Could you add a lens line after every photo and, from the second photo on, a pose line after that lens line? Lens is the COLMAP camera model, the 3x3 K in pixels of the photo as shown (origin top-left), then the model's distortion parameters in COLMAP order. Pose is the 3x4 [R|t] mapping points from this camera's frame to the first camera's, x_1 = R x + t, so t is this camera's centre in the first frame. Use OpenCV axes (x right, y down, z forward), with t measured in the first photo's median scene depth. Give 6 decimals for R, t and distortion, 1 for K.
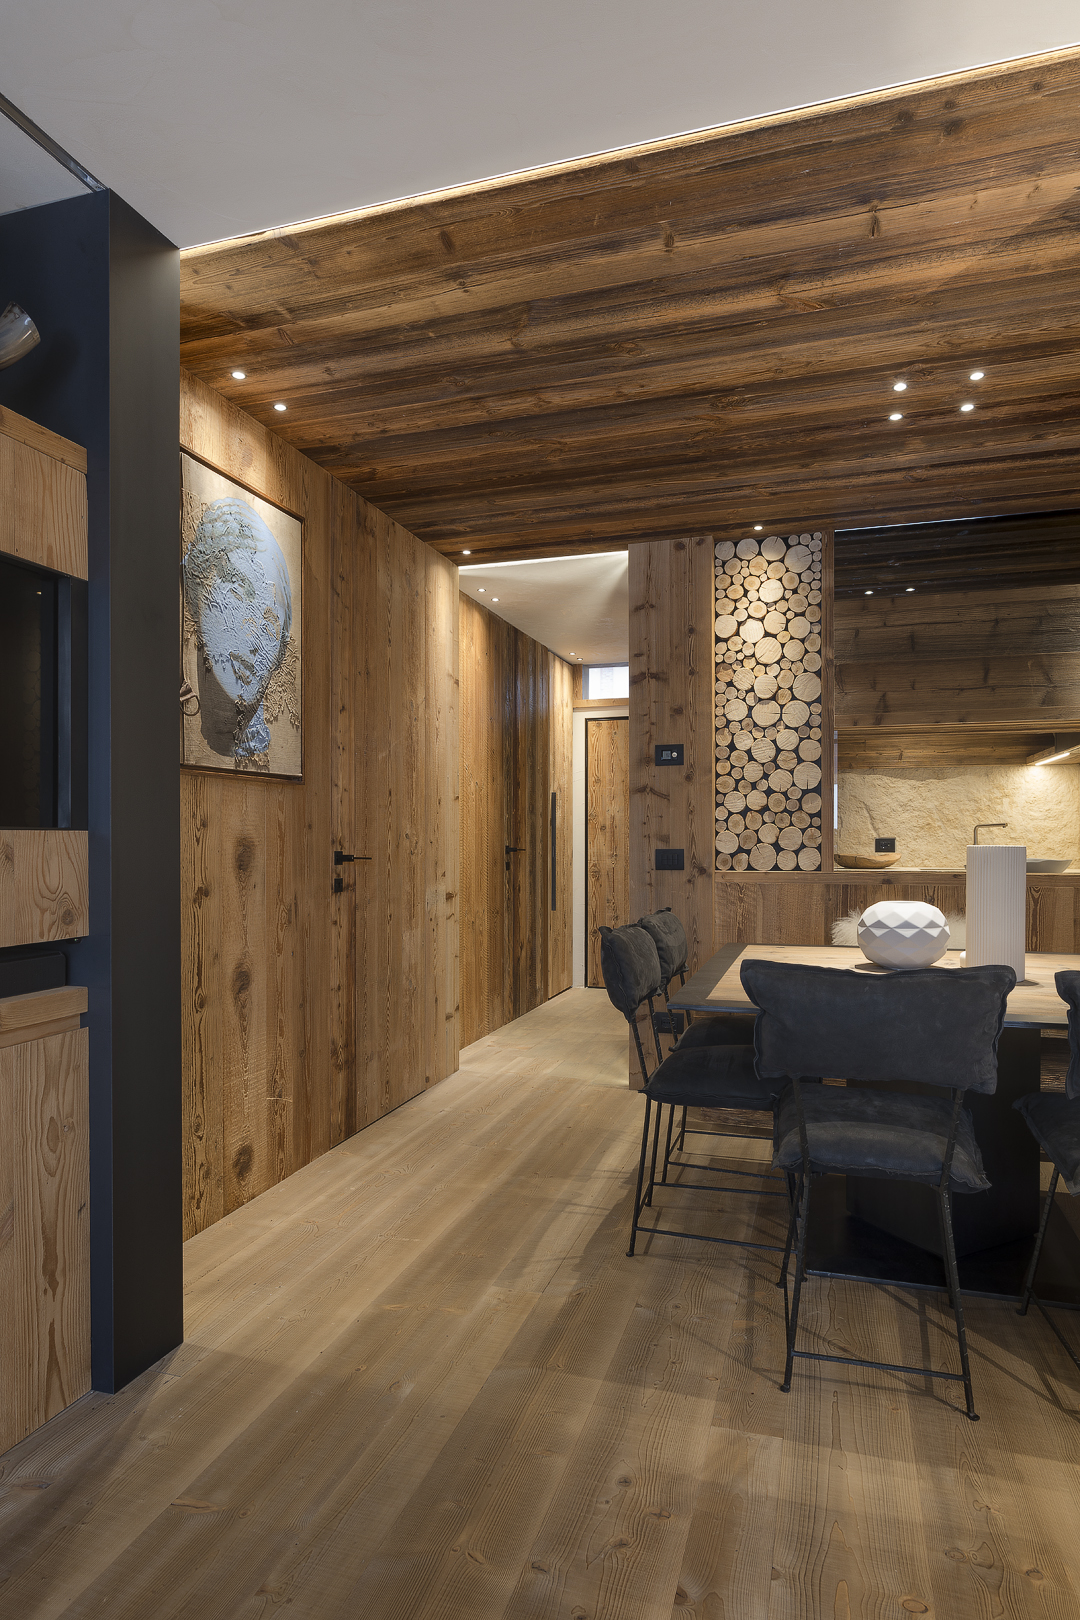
lens RADIAL K [[929.0, 0, 541.3], [0, 929.0, 842.3], [0, 0, 1]] dist [-0.007632, 0.002272]
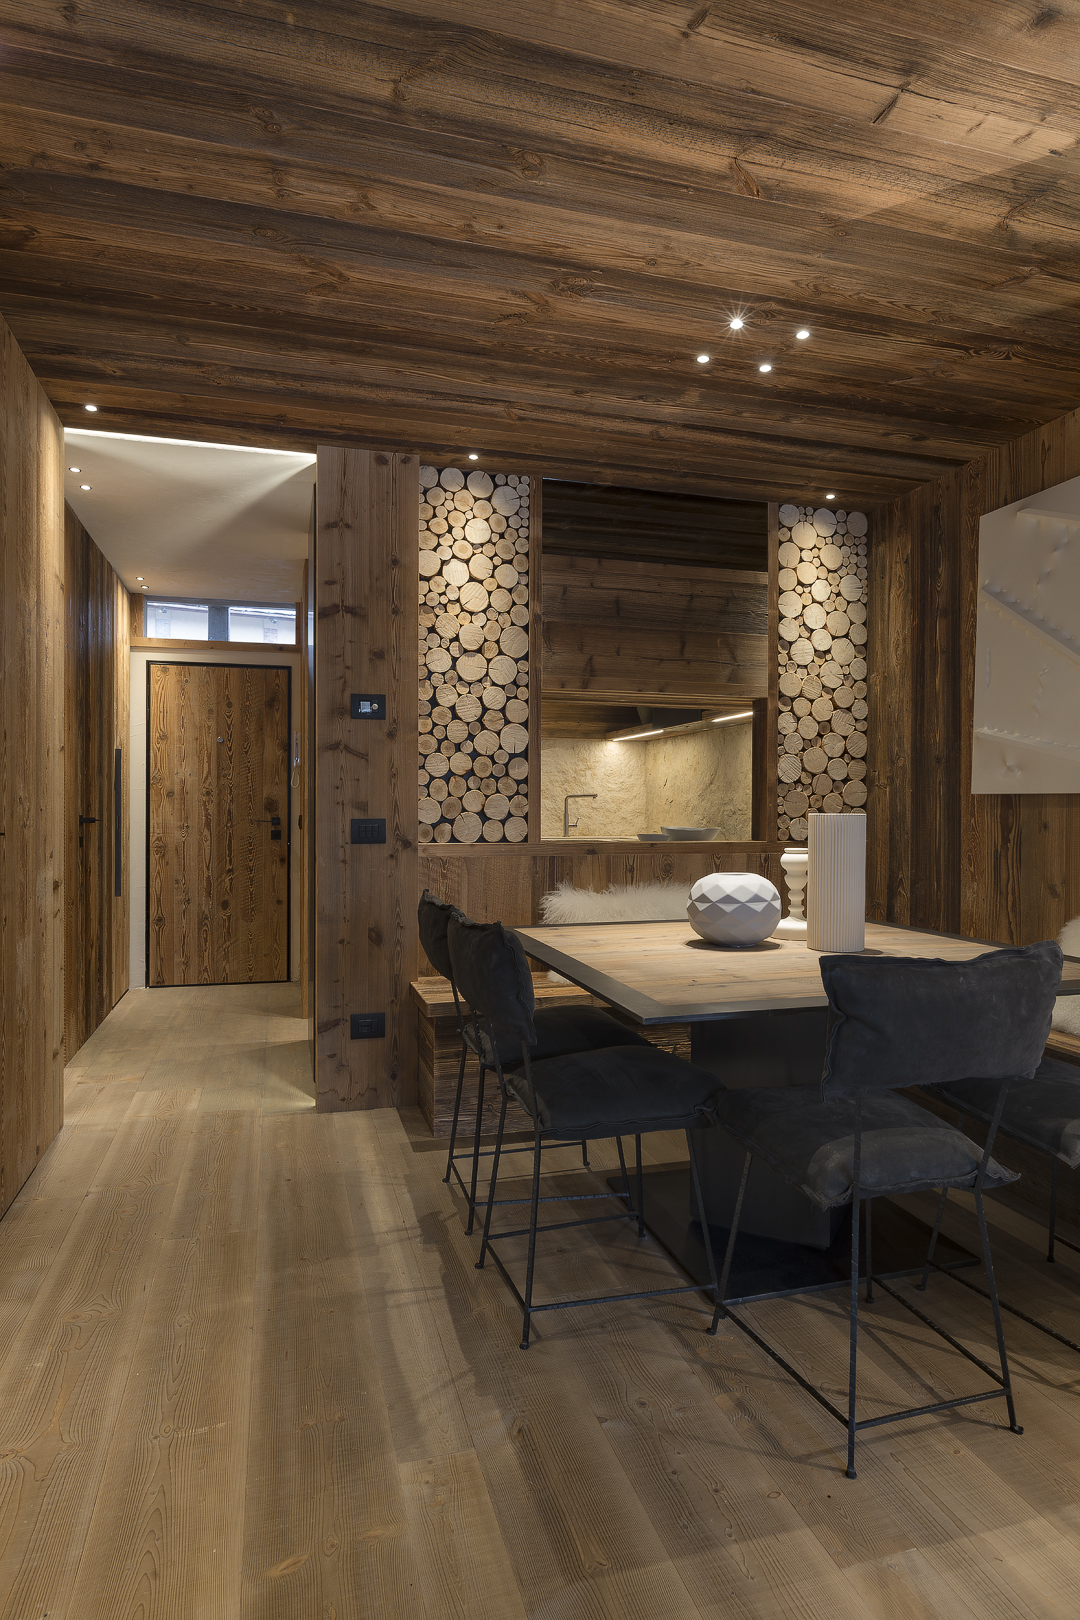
lens RADIAL K [[923.0, 0, 541.5], [0, 923.0, 814.4], [0, 0, 1]] dist [-0.008448, 0.003499]
pose [[0.833010, 0.000541, 0.553258, -0.196701], [-0.001528, 0.999998, 0.001322, 0.002116], [-0.553256, -0.001947, 0.833009, 0.223800]]
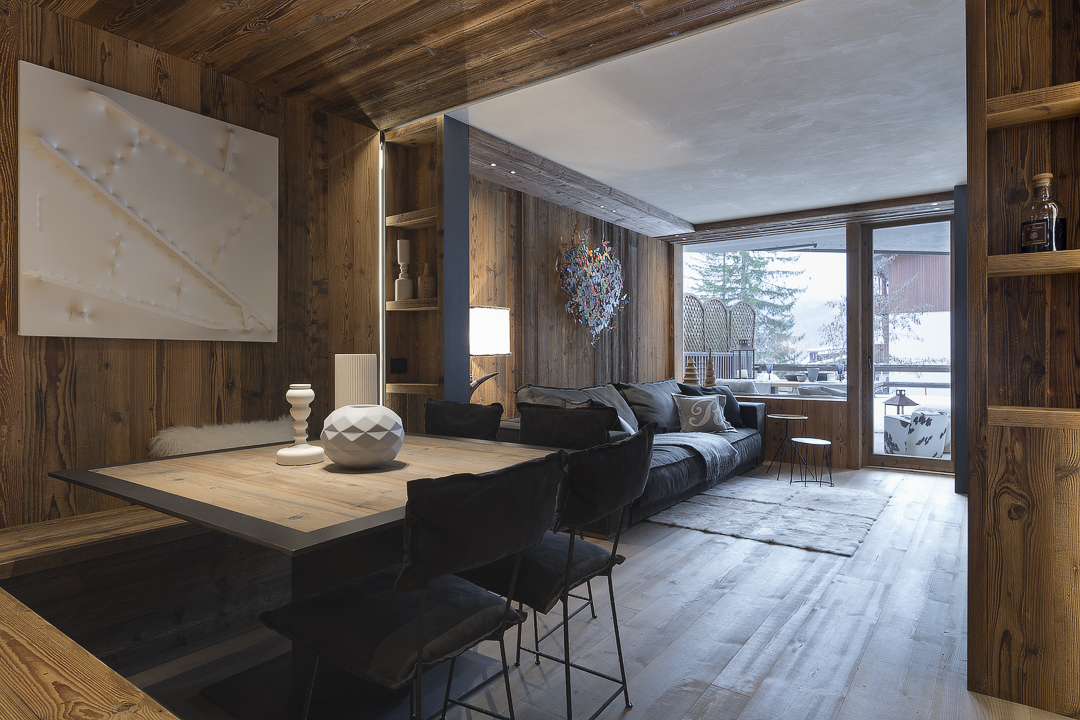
lens RADIAL K [[620.2, 0, 545.5], [0, 620.2, 353.5], [0, 0, 1]] dist [-0.007027, 0.002670]
pose [[-0.950299, 0.004687, 0.311305, -0.028735], [0.005361, 0.999985, 0.001311, 0.002208], [-0.311294, 0.002915, -0.950309, 1.104772]]
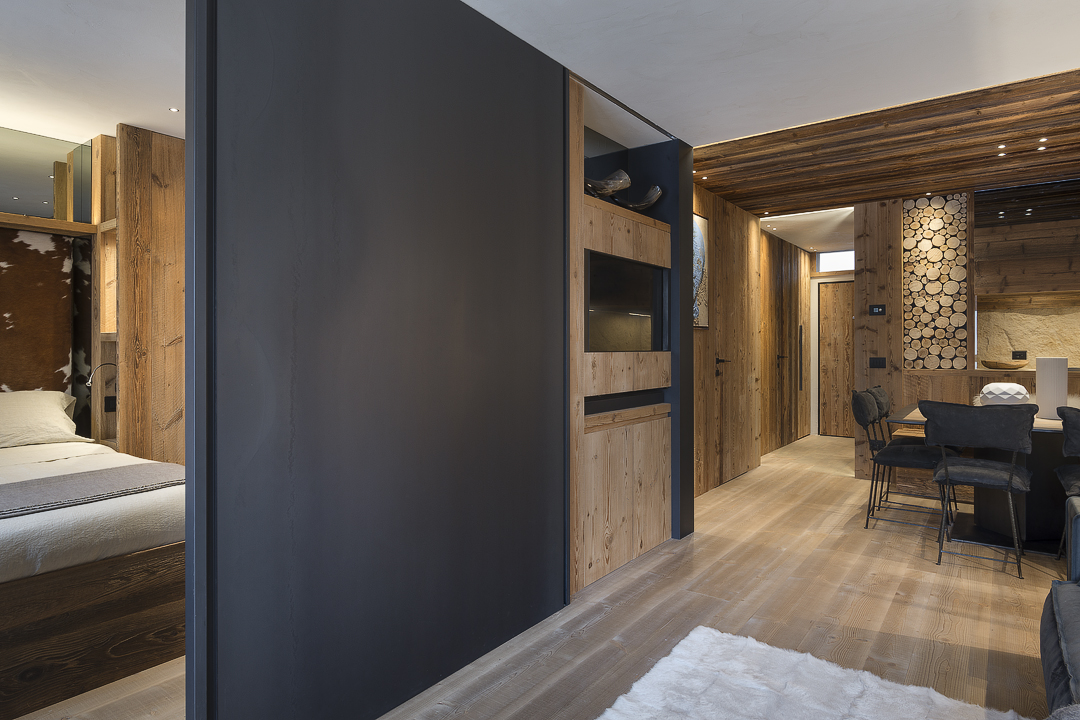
lens RADIAL K [[615.3, 0, 542.9], [0, 615.3, 346.0], [0, 0, 1]] dist [-0.008448, 0.003499]
pose [[0.943285, -0.000633, -0.331985, -0.102558], [-0.001617, 0.999978, -0.006499, -0.007832], [0.331981, 0.006667, 0.943262, -0.480940]]
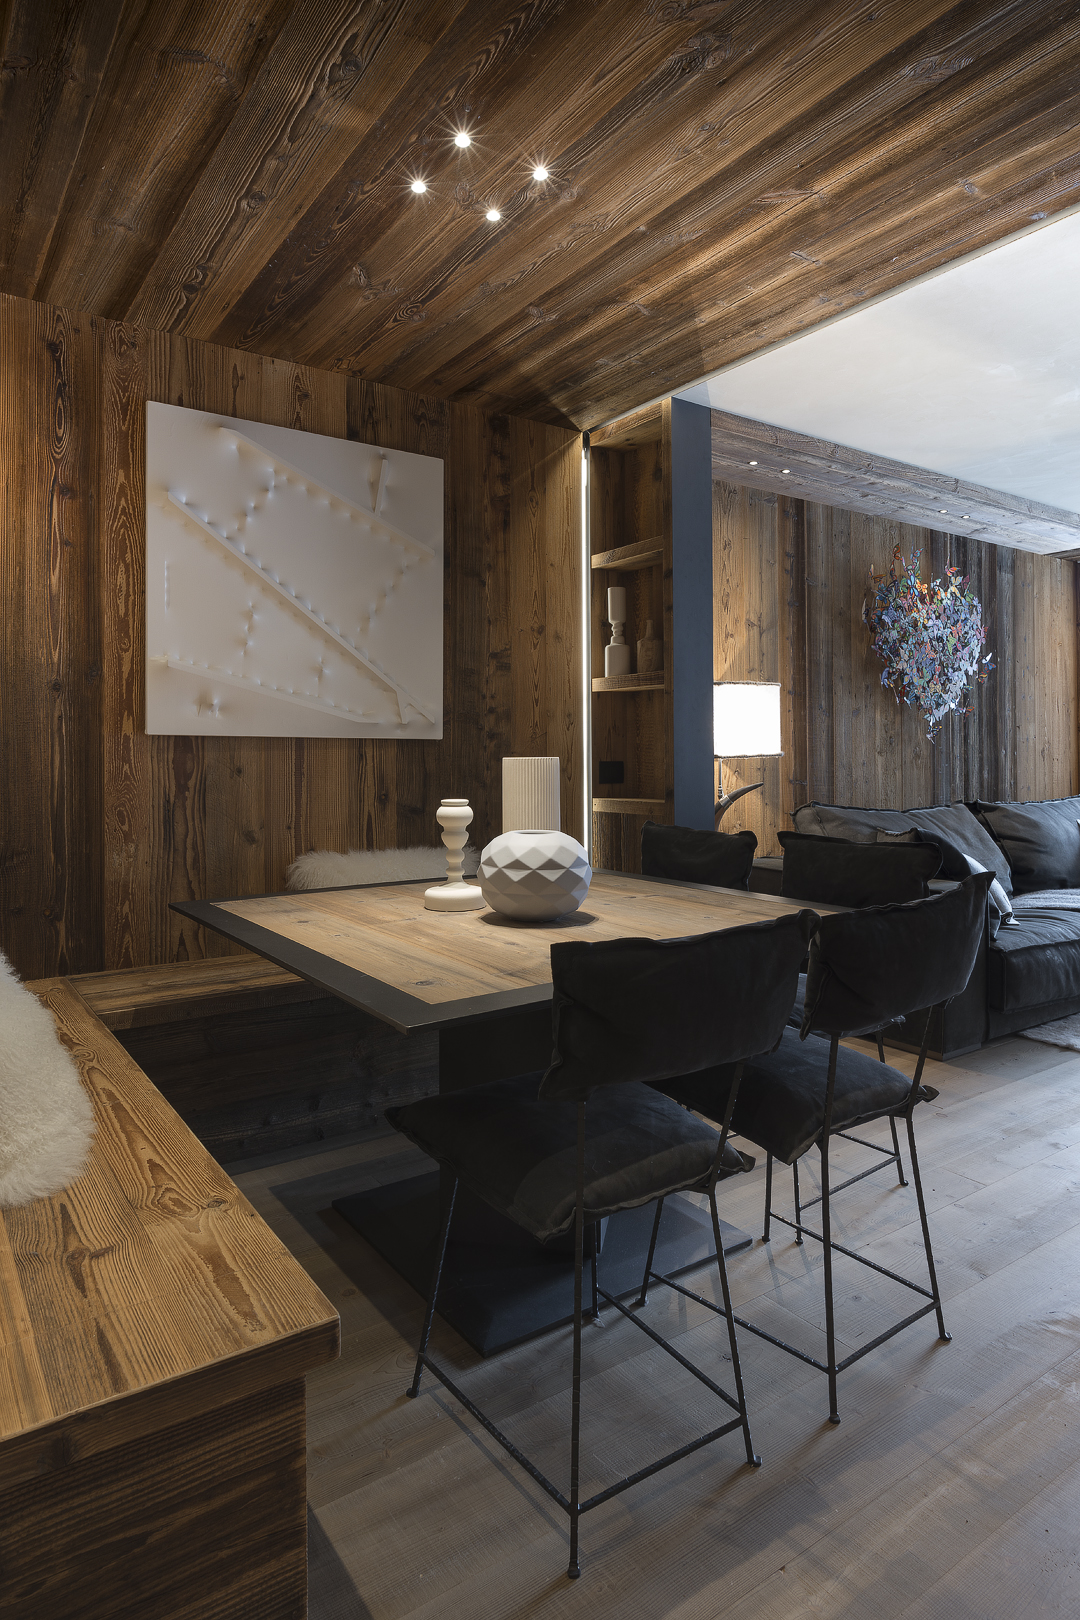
lens RADIAL K [[944.0, 0, 539.8], [0, 944.0, 741.9], [0, 0, 1]] dist [-0.007181, 0.000523]
pose [[-0.790581, 0.012335, 0.612233, -0.064217], [0.007830, 0.999919, -0.010035, -0.001144], [-0.612307, -0.003140, -0.790613, 1.096993]]
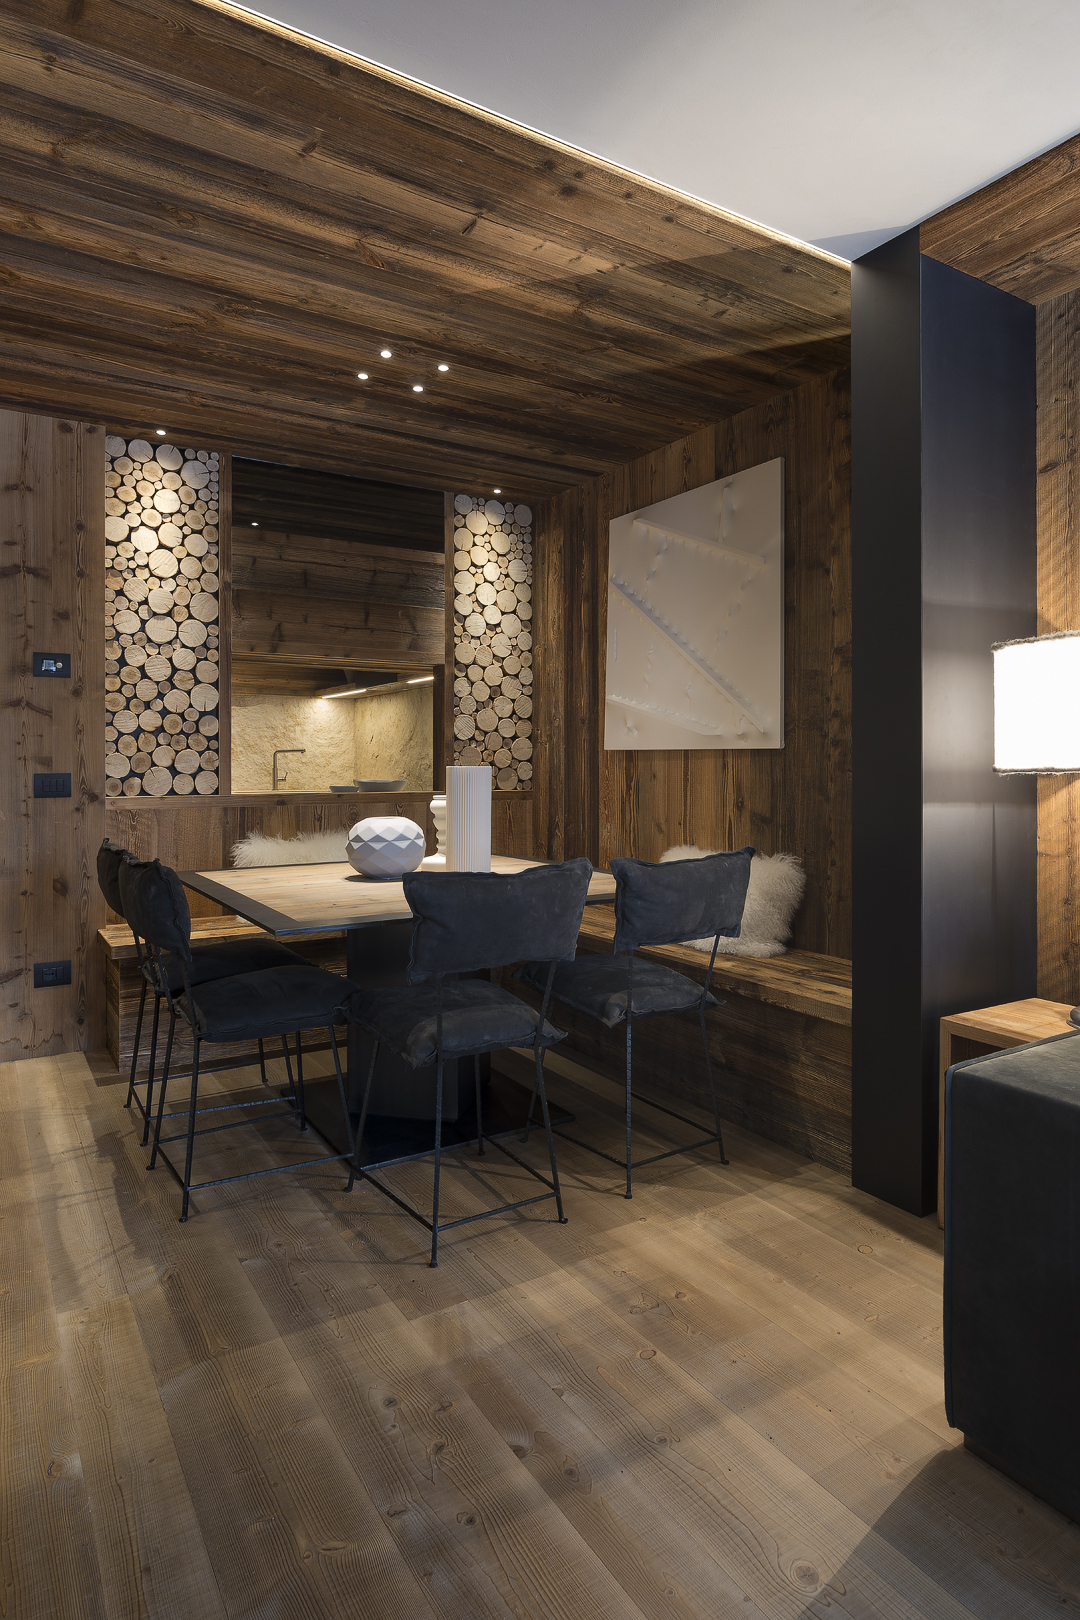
lens RADIAL K [[930.3, 0, 541.0], [0, 930.3, 765.7], [0, 0, 1]] dist [-0.007027, 0.002670]
pose [[0.651736, -0.000623, 0.758446, -0.226823], [0.003195, 0.999993, -0.001925, 0.003233], [-0.758439, 0.003678, 0.651733, 0.090736]]
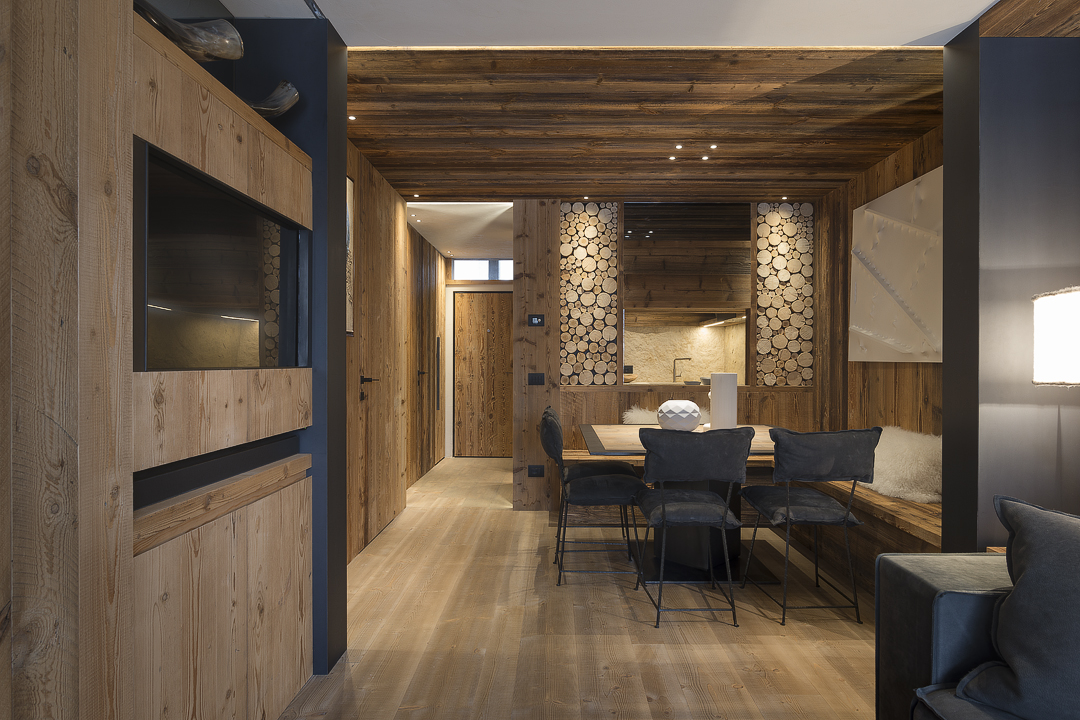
lens RADIAL K [[617.0, 0, 552.3], [0, 617.0, 364.6], [0, 0, 1]] dist [-0.006298, 0.001084]
pose [[0.955052, 0.001846, 0.296433, -0.186752], [-0.001780, 0.999998, -0.000491, -0.008941], [-0.296434, -0.000059, 0.955053, -0.139978]]
